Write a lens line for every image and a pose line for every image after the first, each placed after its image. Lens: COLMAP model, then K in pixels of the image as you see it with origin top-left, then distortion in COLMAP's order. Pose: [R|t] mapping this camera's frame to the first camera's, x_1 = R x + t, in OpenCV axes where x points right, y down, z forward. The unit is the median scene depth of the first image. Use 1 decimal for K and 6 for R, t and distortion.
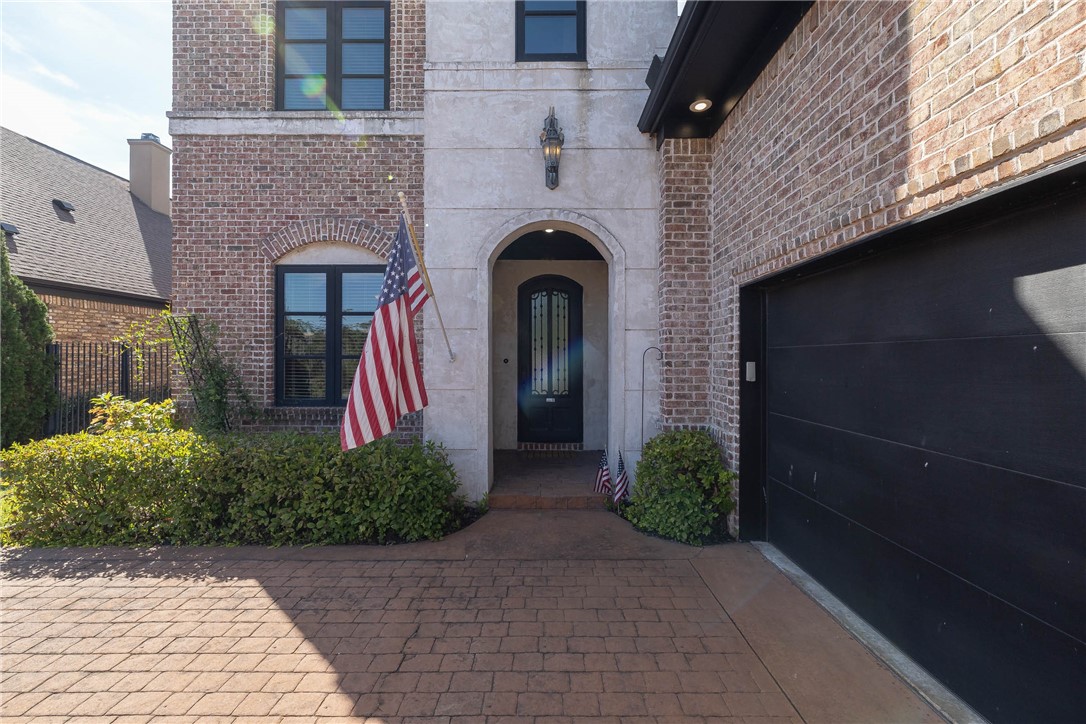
lens RADIAL K [[476.9, 0, 548.6], [0, 476.9, 356.7], [0, 0, 1]] dist [0.000171, 0.000287]
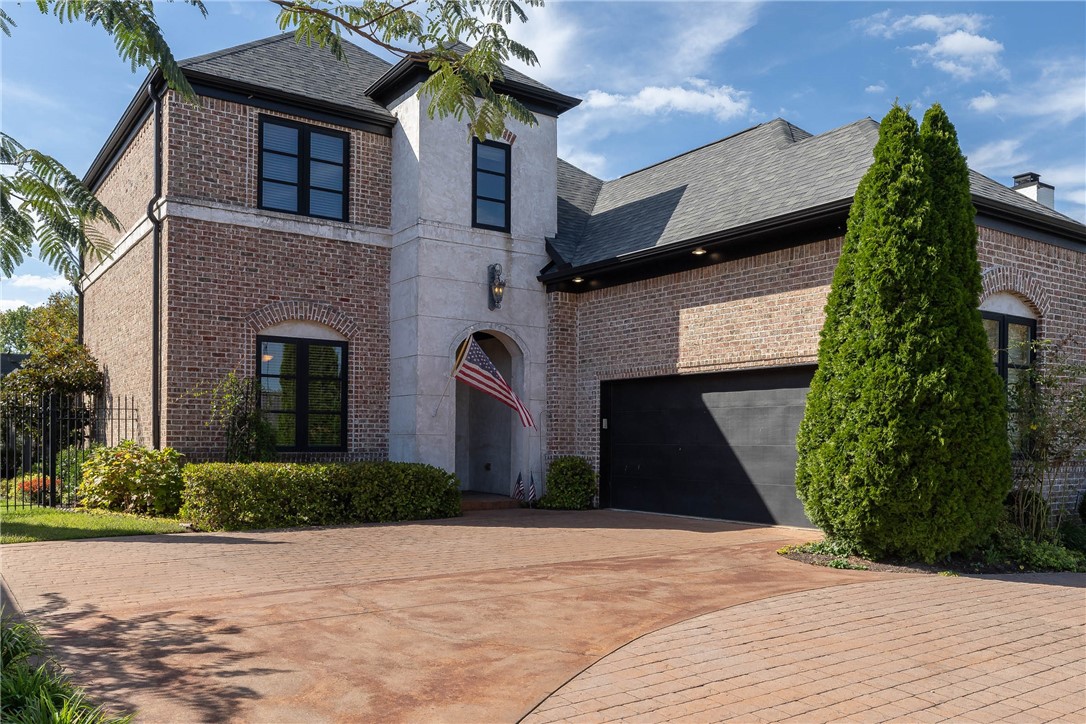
lens RADIAL K [[881.7, 0, 540.3], [0, 881.7, 432.9], [0, 0, 1]] dist [-0.020597, 0.037606]
pose [[0.826153, 0.011482, 0.563329, -1.508403], [-0.009872, 0.999934, -0.005904, 0.075391], [-0.563360, -0.000683, 0.826211, -1.525851]]
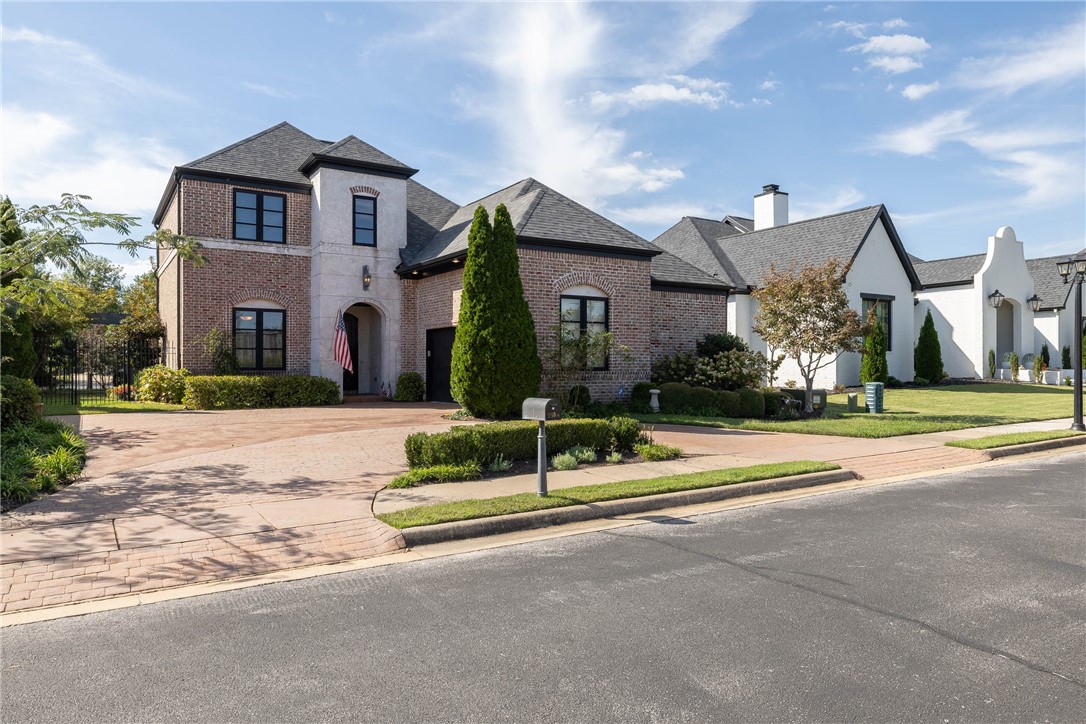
lens RADIAL K [[726.9, 0, 522.5], [0, 726.9, 362.3], [0, 0, 1]] dist [-0.006348, 0.008185]
pose [[0.865867, 0.003893, 0.500260, -1.348060], [-0.002643, 0.999991, -0.003207, 0.089404], [-0.500268, 0.001455, 0.865869, -3.233391]]
